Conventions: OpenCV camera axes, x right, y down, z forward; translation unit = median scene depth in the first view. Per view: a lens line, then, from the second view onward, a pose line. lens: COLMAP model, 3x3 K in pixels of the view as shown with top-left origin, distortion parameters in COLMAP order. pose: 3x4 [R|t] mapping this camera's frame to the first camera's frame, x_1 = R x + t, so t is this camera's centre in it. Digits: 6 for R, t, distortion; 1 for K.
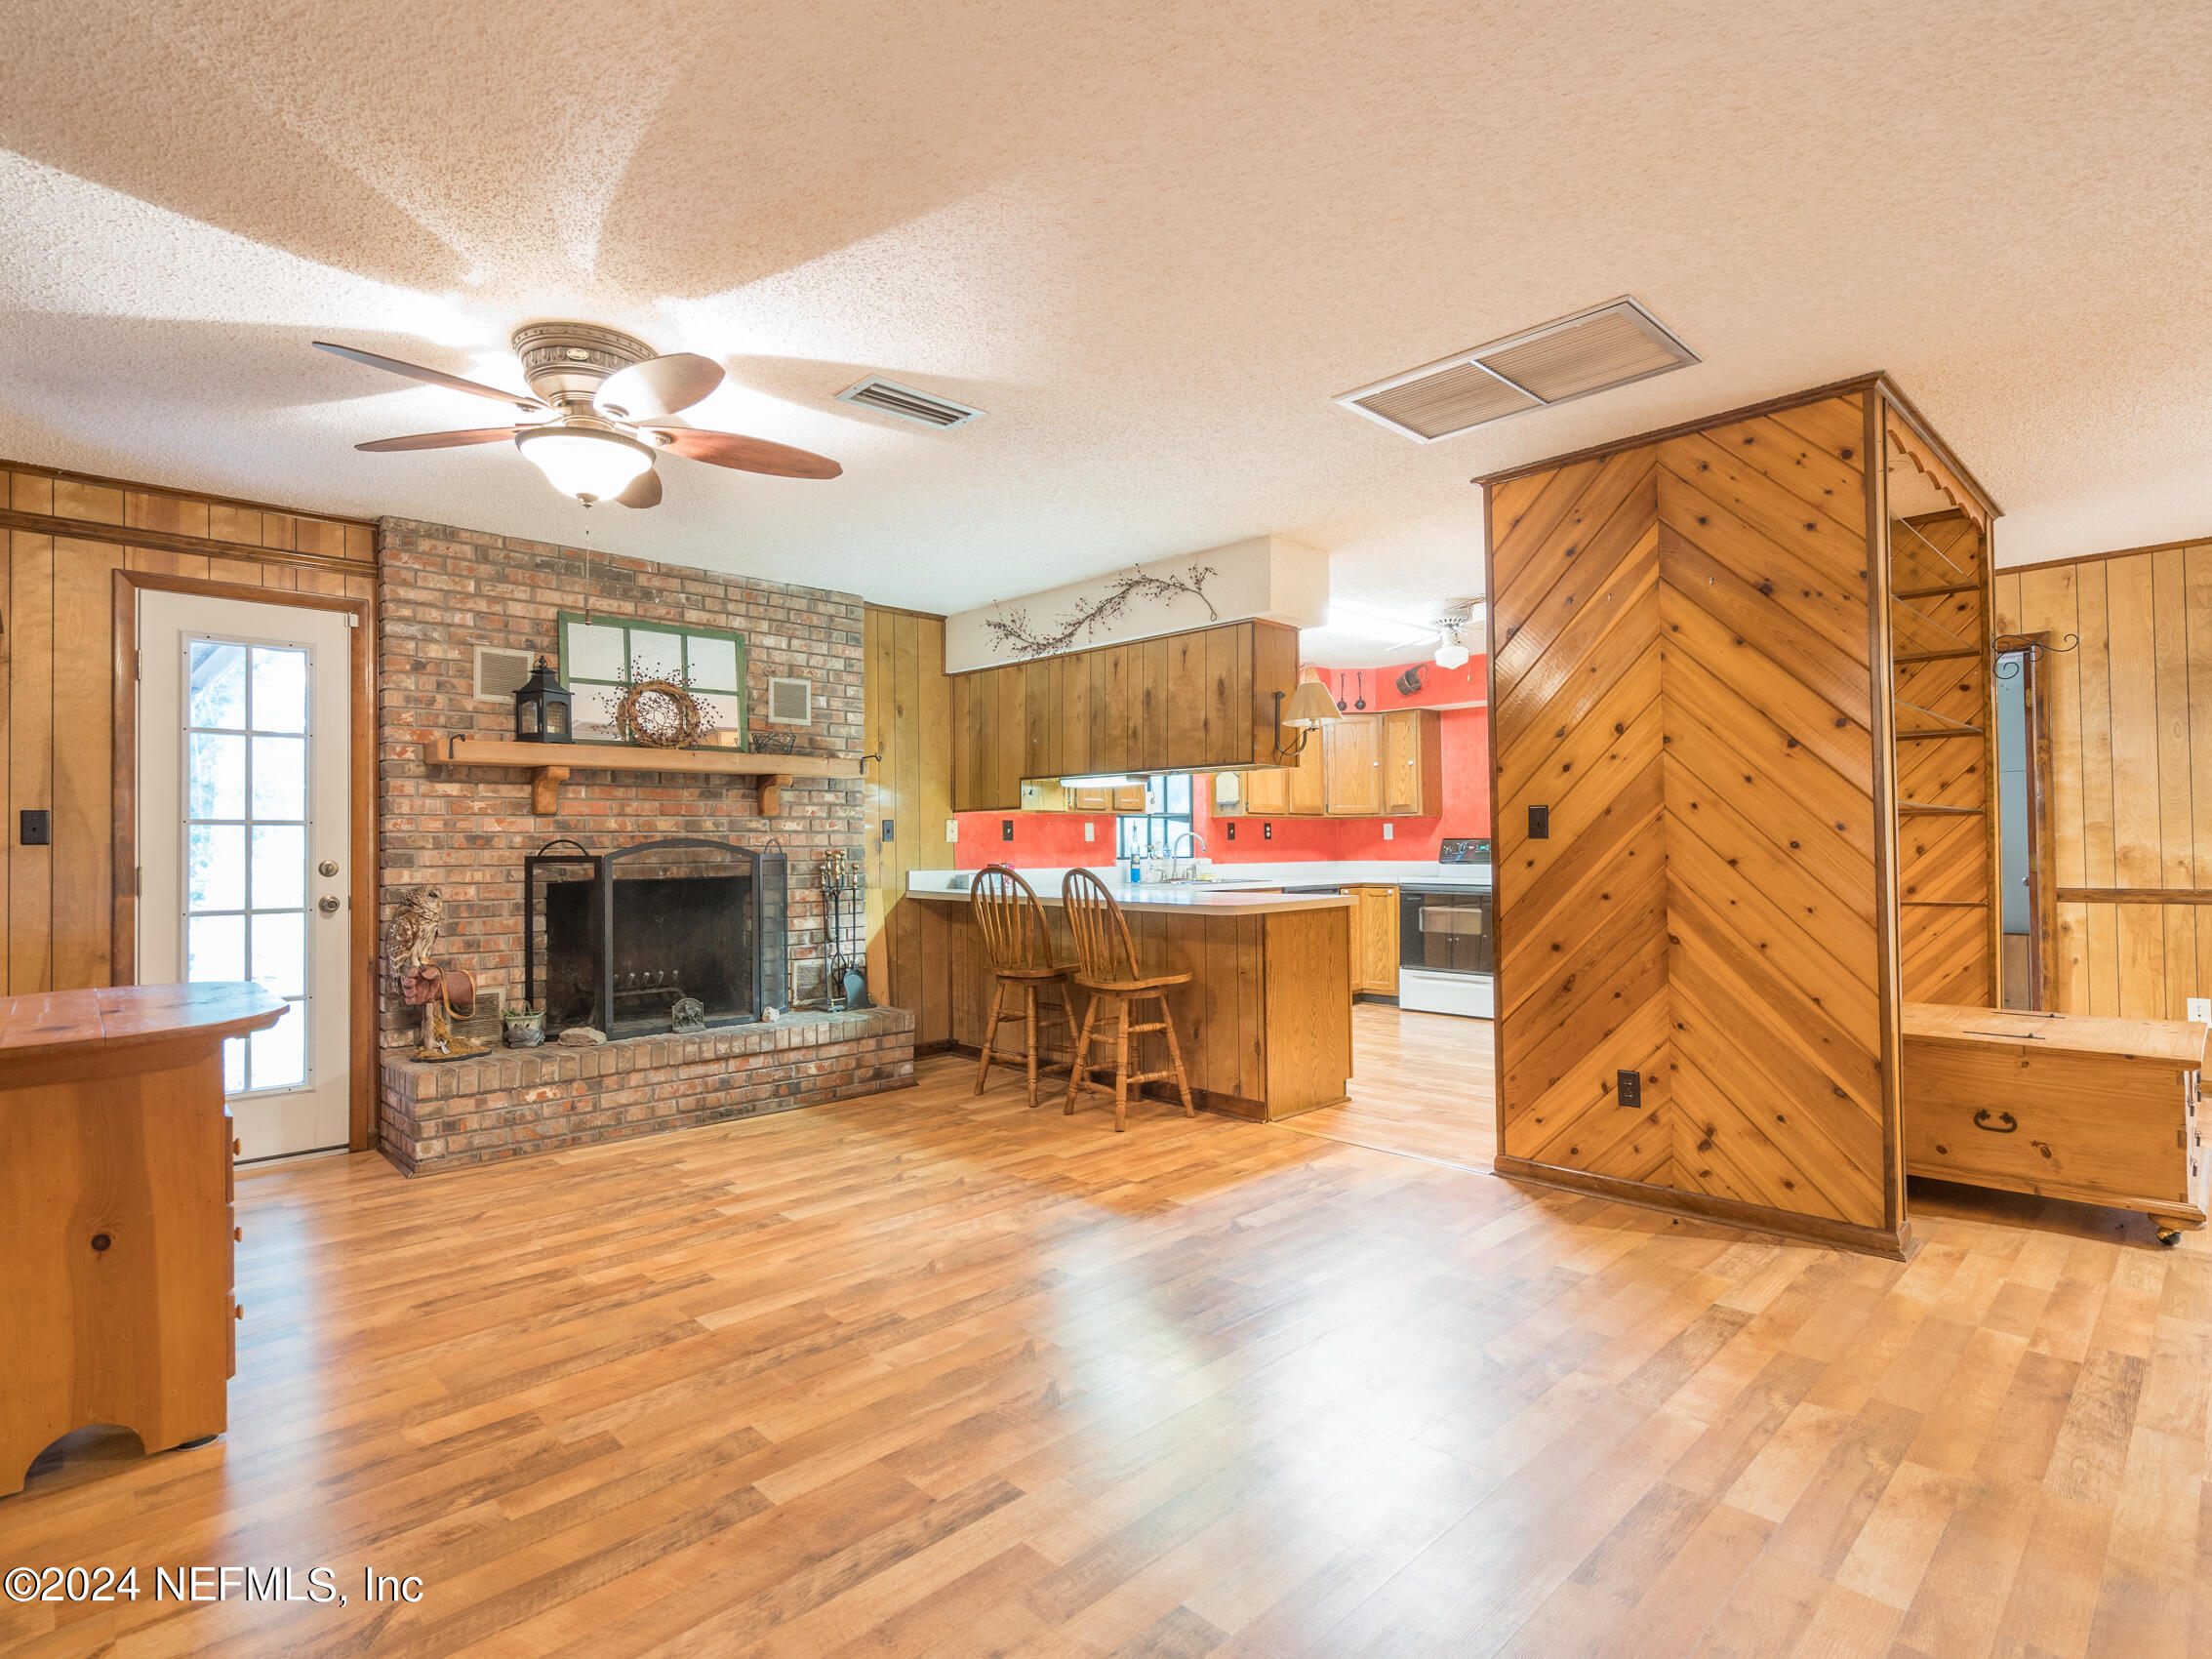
lens RADIAL K [[1154.7, 0, 1102.8], [0, 1154.7, 829.8], [0, 0, 1]] dist [-0.007284, 0.002308]
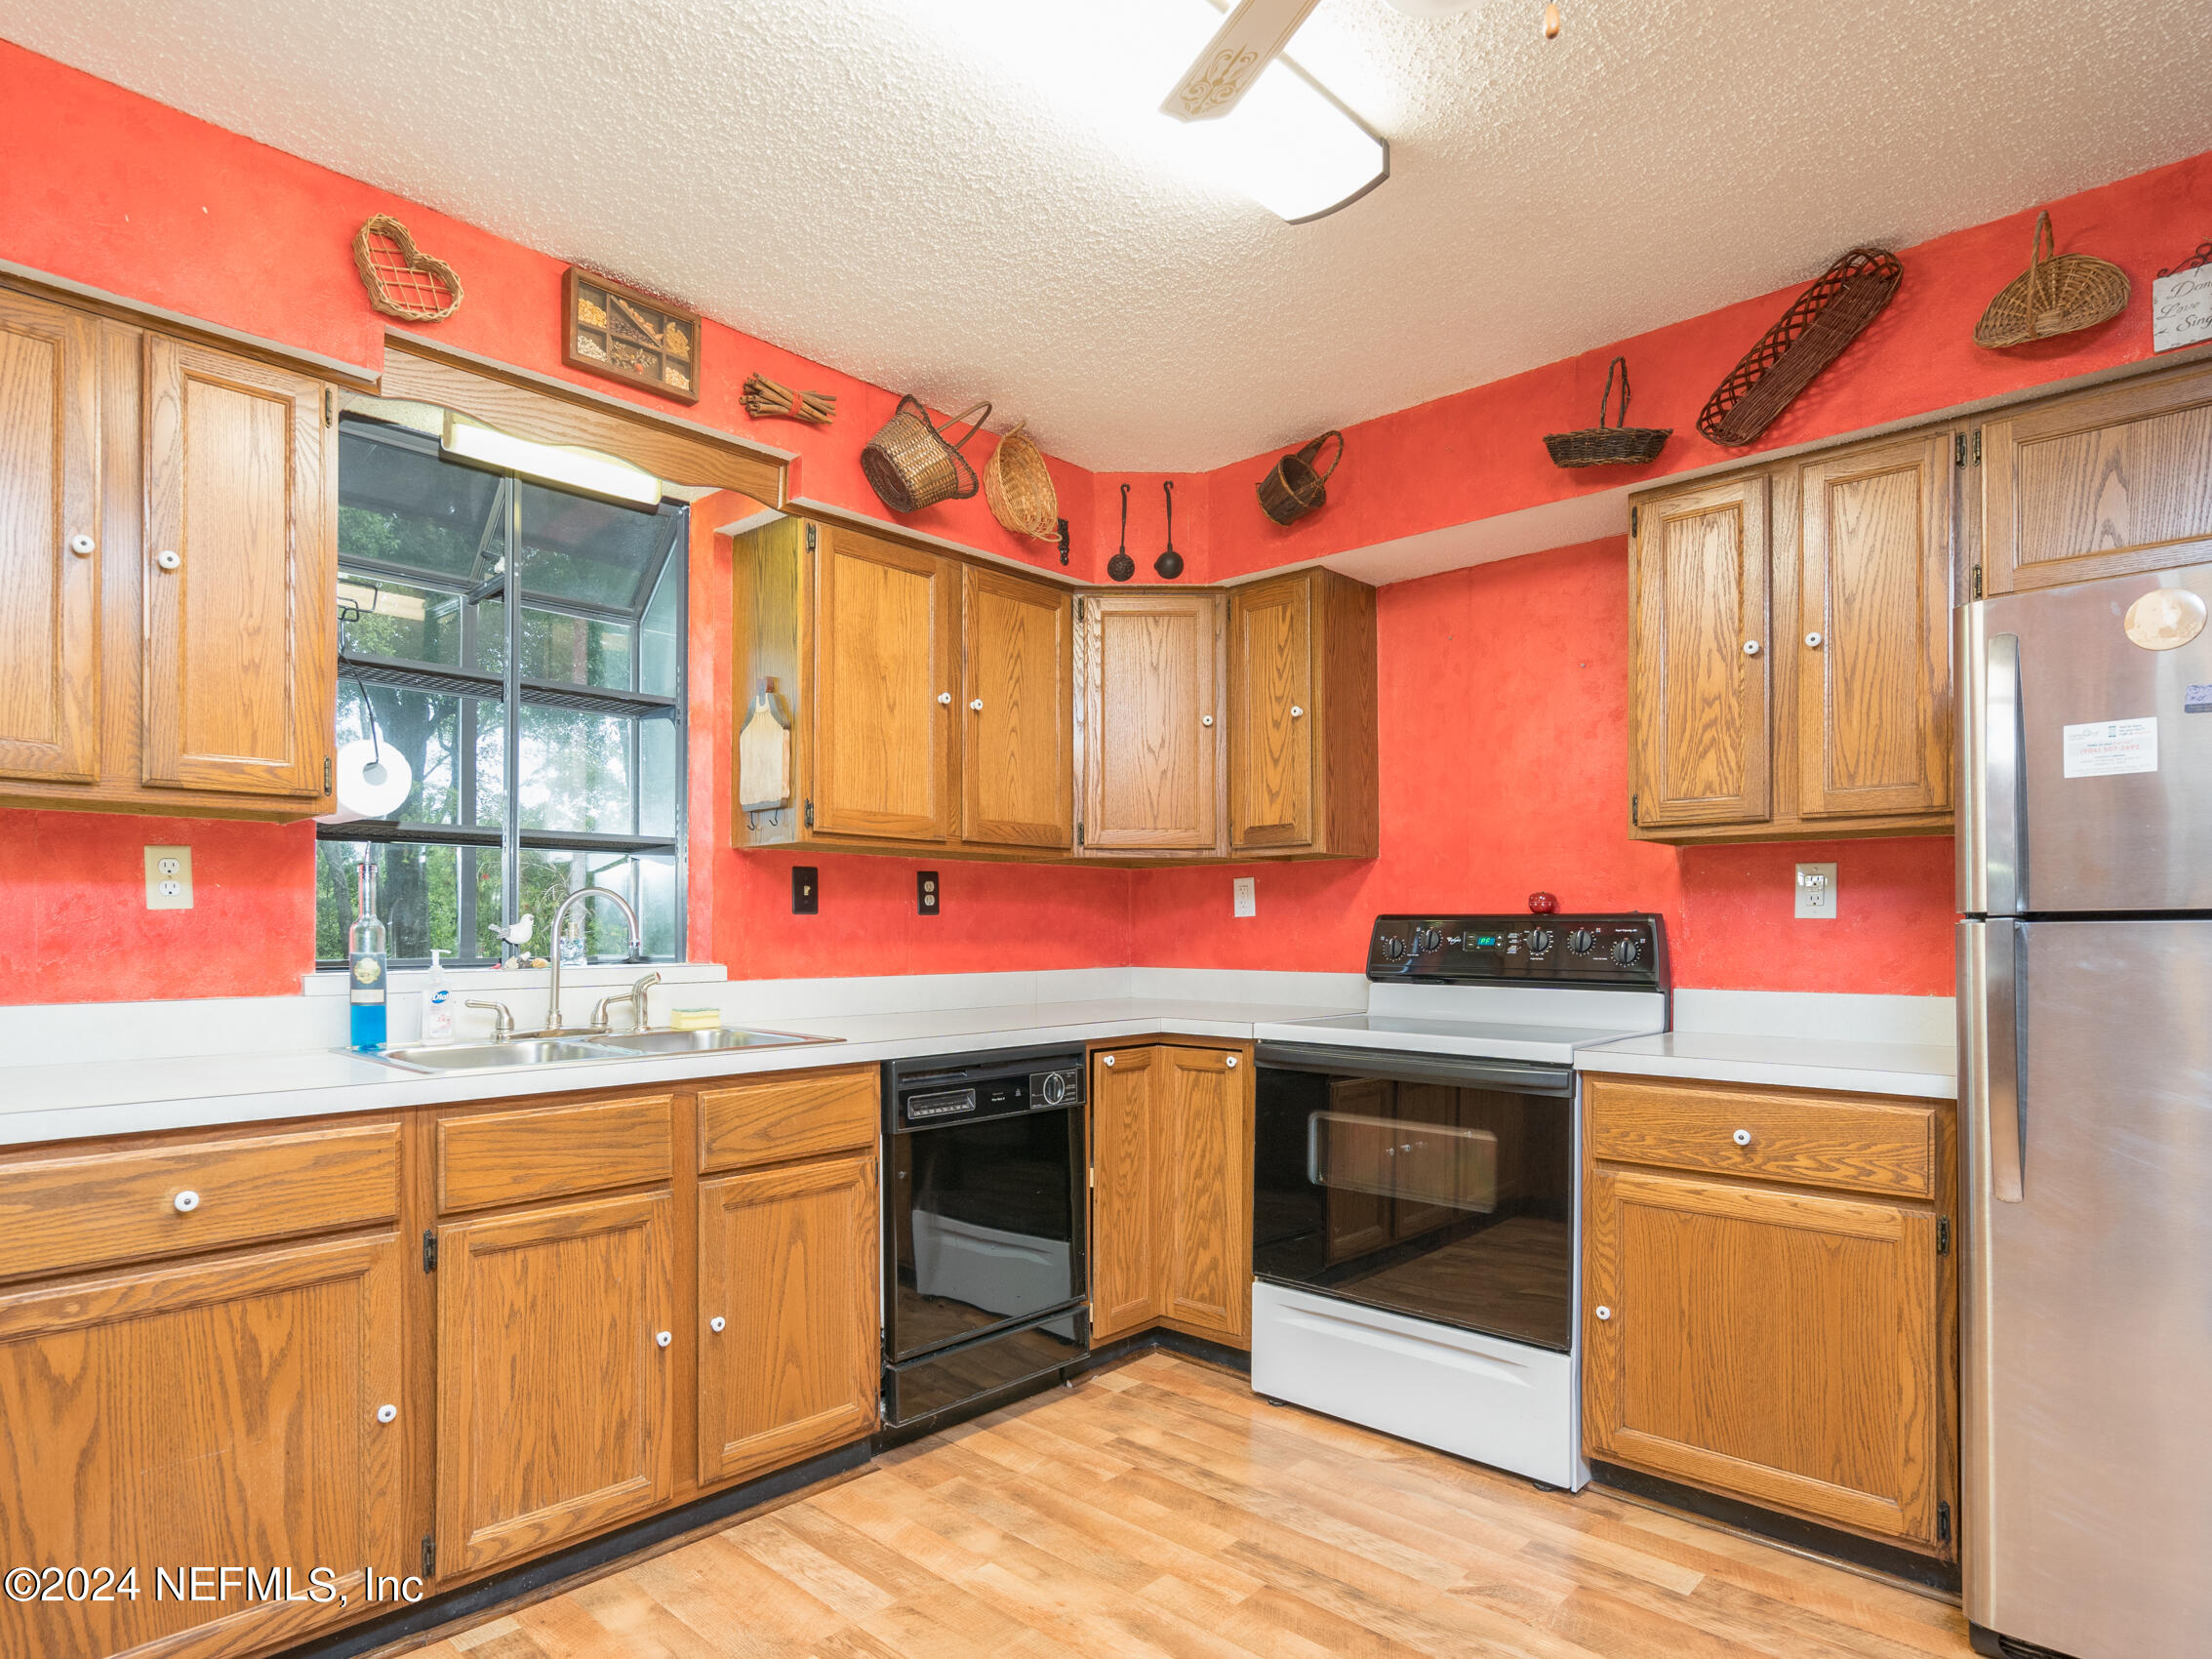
lens RADIAL K [[1220.2, 0, 1037.4], [0, 1220.2, 932.3], [0, 0, 1]] dist [-0.013156, 0.002075]
pose [[0.999703, 0.008506, 0.022848, 0.282448], [-0.008896, 0.999816, 0.016983, 0.012025], [-0.022700, -0.017181, 0.999595, 0.978756]]
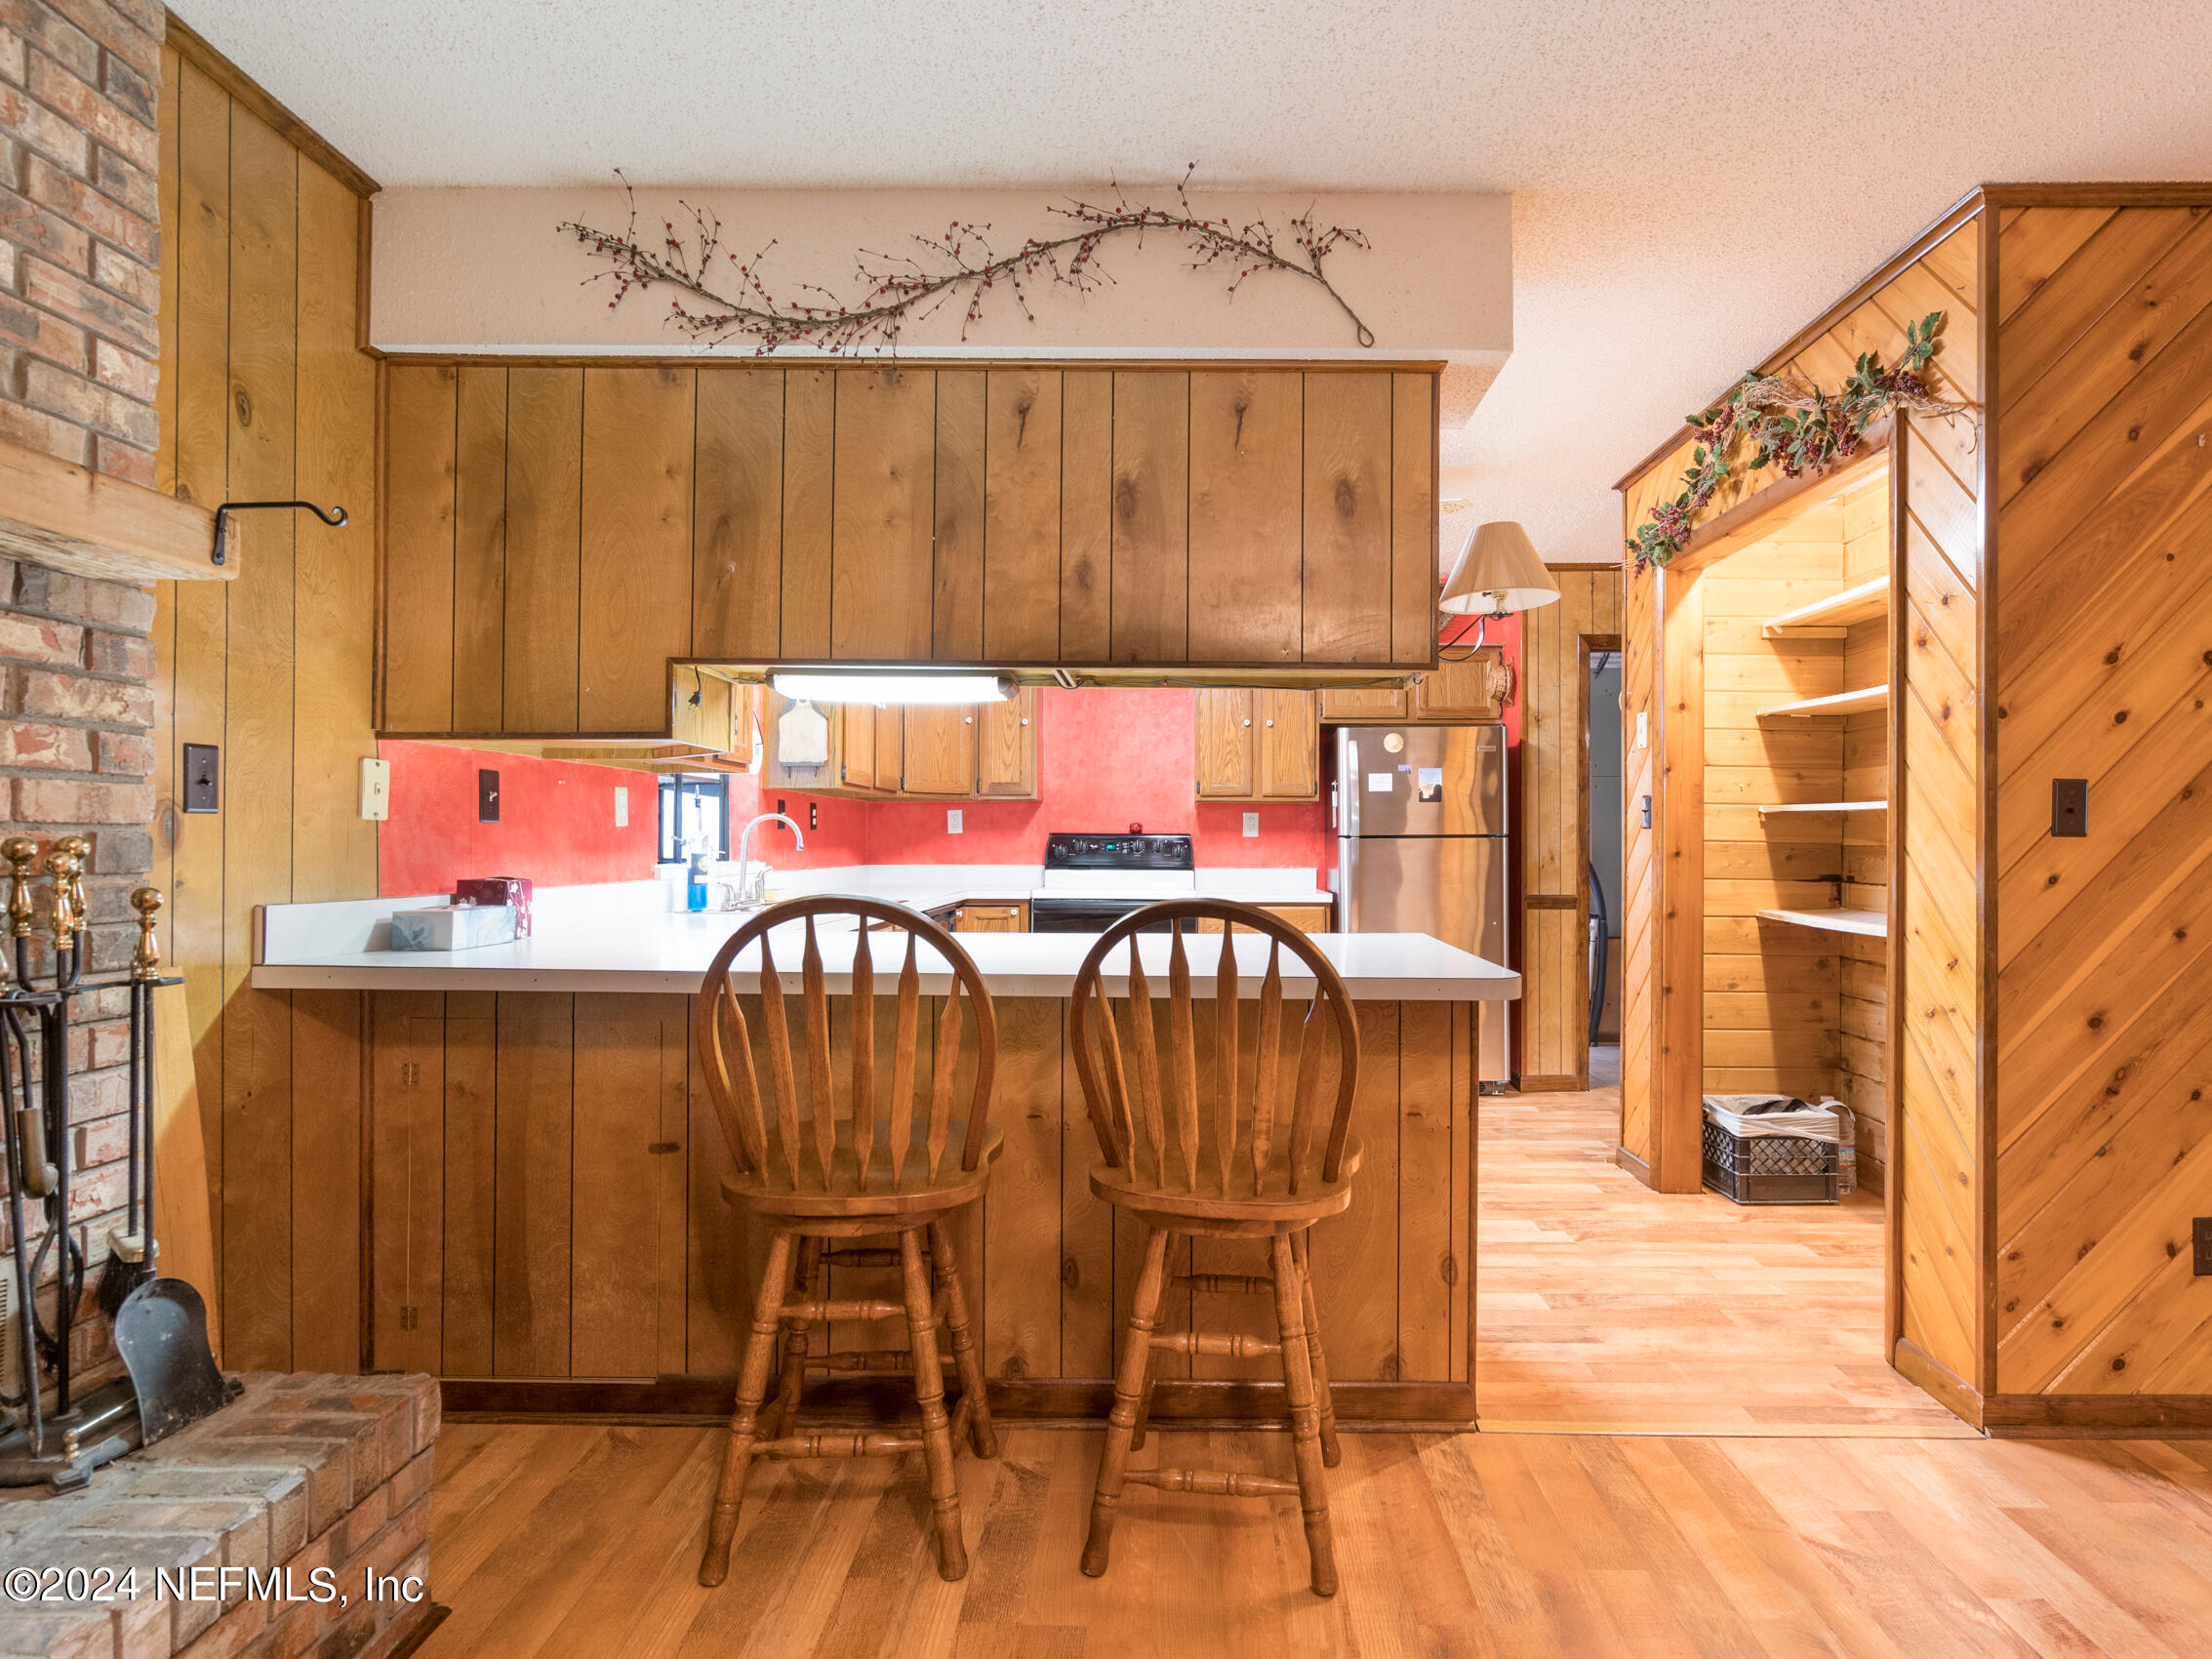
lens RADIAL K [[1154.7, 0, 1149.5], [0, 1154.7, 831.0], [0, 0, 1]] dist [-0.007284, 0.002308]
pose [[0.692867, 0.017379, 0.720856, -0.281432], [-0.020554, 0.999779, -0.004347, 0.013258], [-0.720772, -0.011805, 0.693072, 0.729726]]
